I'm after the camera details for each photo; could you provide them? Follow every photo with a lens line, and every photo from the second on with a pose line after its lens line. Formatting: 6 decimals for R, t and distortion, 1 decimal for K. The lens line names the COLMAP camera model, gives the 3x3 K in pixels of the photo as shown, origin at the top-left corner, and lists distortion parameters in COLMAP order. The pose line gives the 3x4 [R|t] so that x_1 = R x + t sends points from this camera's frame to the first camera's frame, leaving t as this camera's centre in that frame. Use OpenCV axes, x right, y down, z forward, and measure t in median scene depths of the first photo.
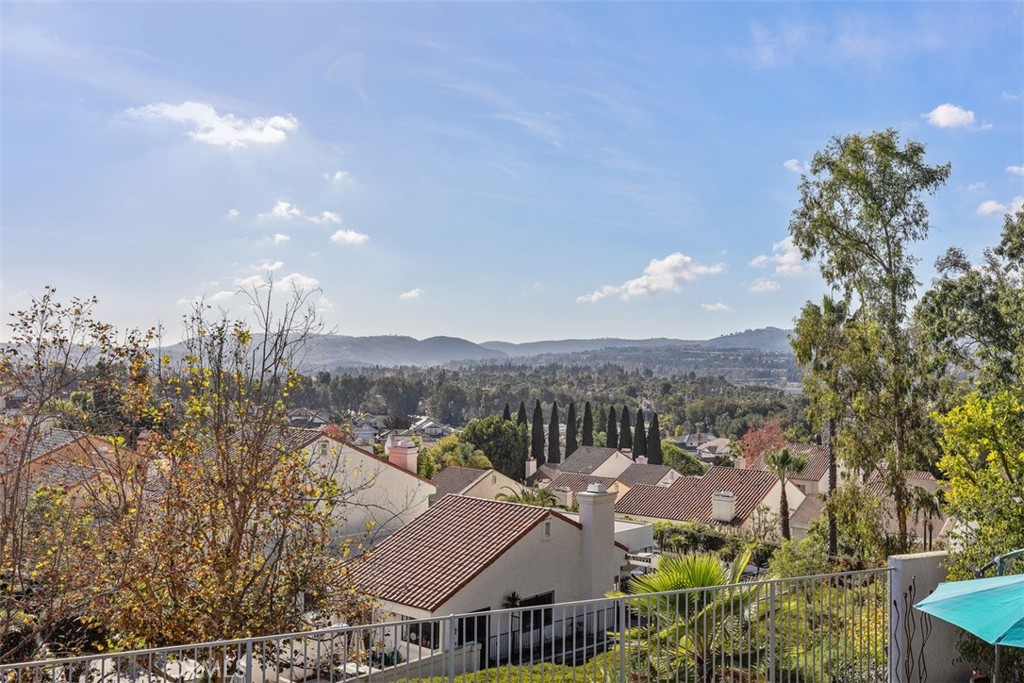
lens RADIAL K [[980.2, 0, 514.4], [0, 980.2, 336.5], [0, 0, 1]] dist [0.020008, 0.000000]
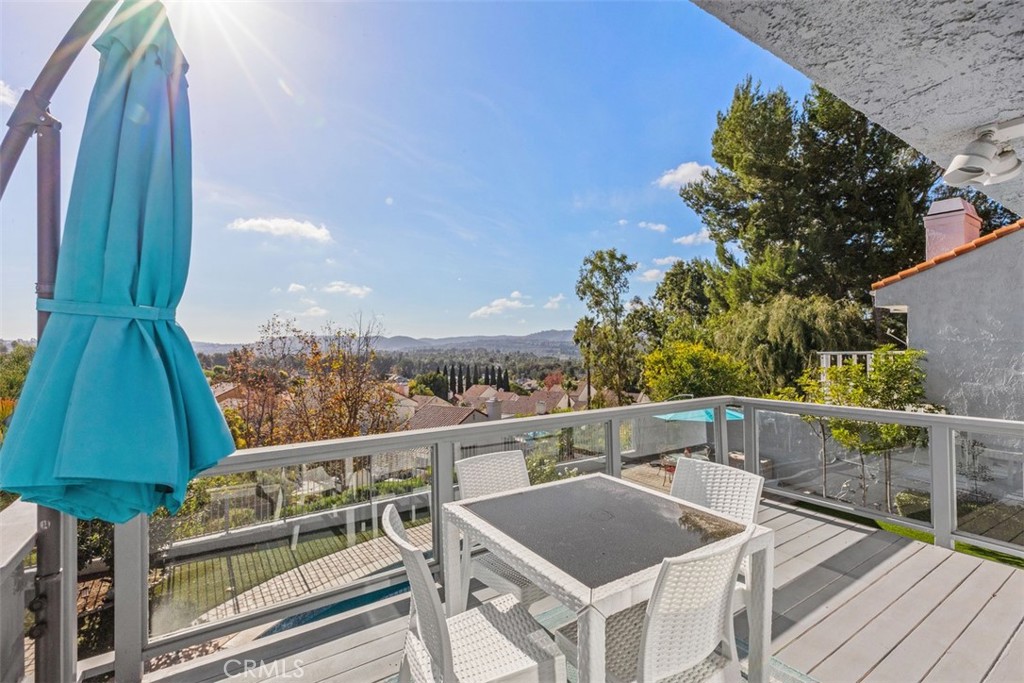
lens RADIAL K [[467.9, 0, 507.7], [0, 467.9, 343.8], [0, 0, 1]] dist [0.004887, 0.000299]
pose [[0.986237, -0.016028, 0.164562, -0.064957], [0.013017, 0.999728, 0.019359, 0.002727], [-0.164827, -0.016950, 0.986177, -0.099101]]
